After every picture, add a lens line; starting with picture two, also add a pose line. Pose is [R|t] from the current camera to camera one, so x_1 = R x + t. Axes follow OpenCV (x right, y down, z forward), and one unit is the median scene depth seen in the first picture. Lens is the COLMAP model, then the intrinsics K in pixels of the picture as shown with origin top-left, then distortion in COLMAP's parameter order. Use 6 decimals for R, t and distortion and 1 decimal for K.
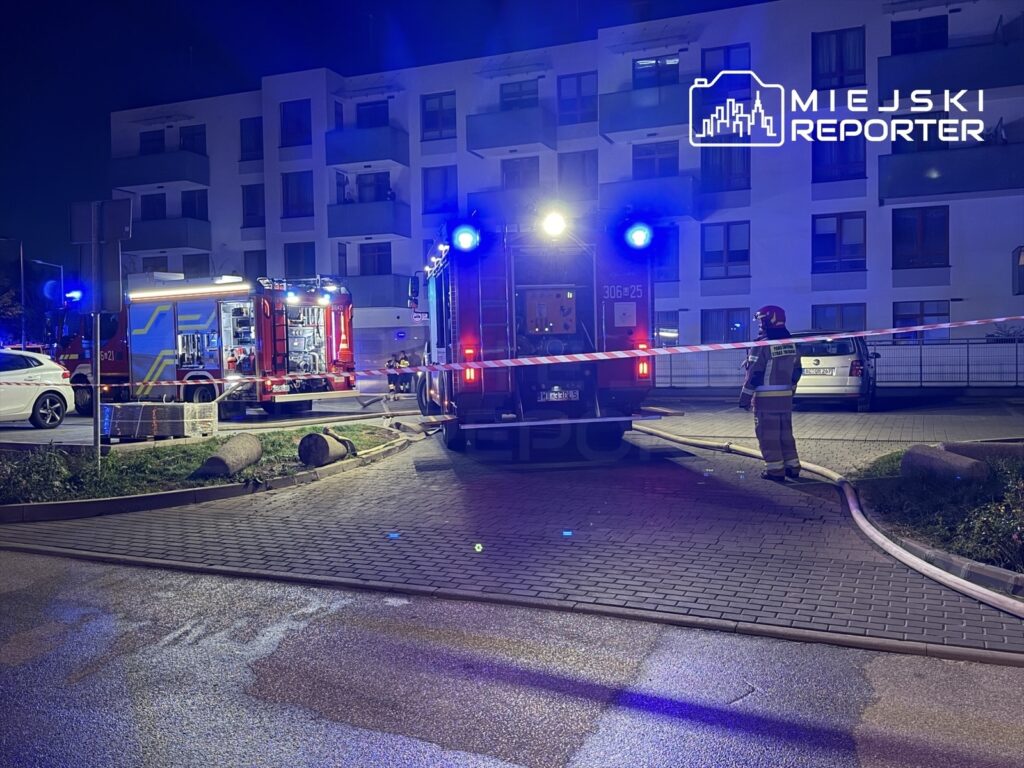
lens RADIAL K [[928.4, 0, 512.4], [0, 928.4, 391.2], [0, 0, 1]] dist [0.138749, -0.113499]
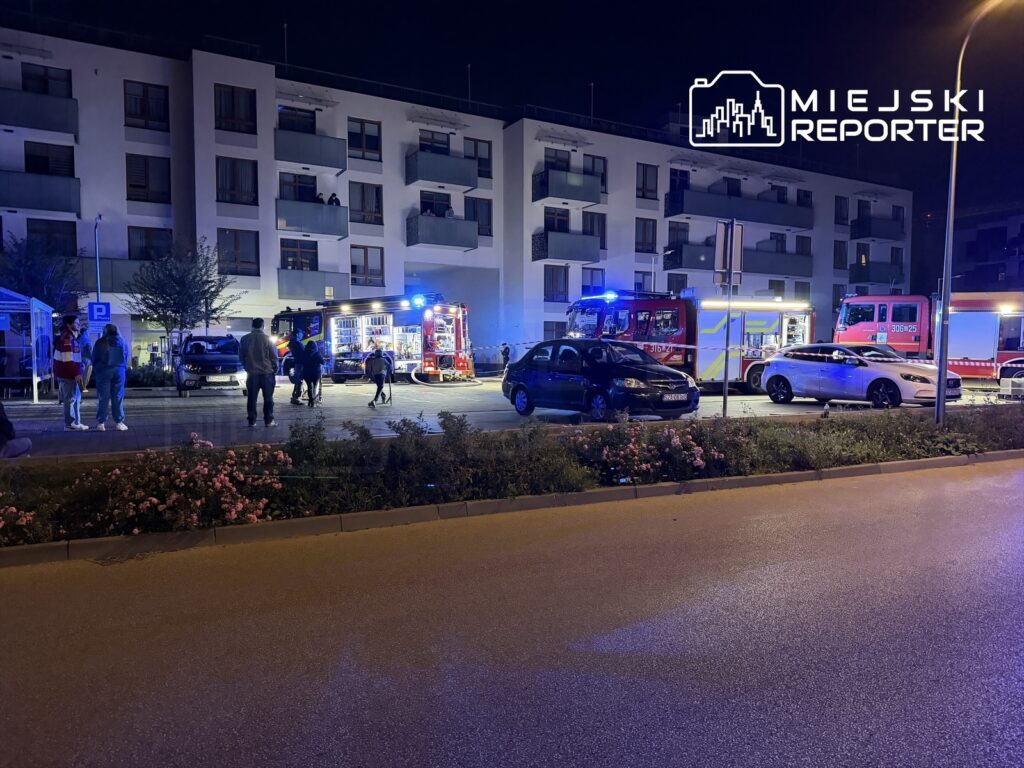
lens RADIAL K [[728.8, 0, 517.6], [0, 728.8, 392.4], [0, 0, 1]] dist [0.050631, -0.045895]
pose [[0.614230, -0.023699, 0.788771, -0.672372], [0.008377, 0.999688, 0.023513, -0.001932], [-0.789083, -0.007835, 0.614237, 0.292163]]
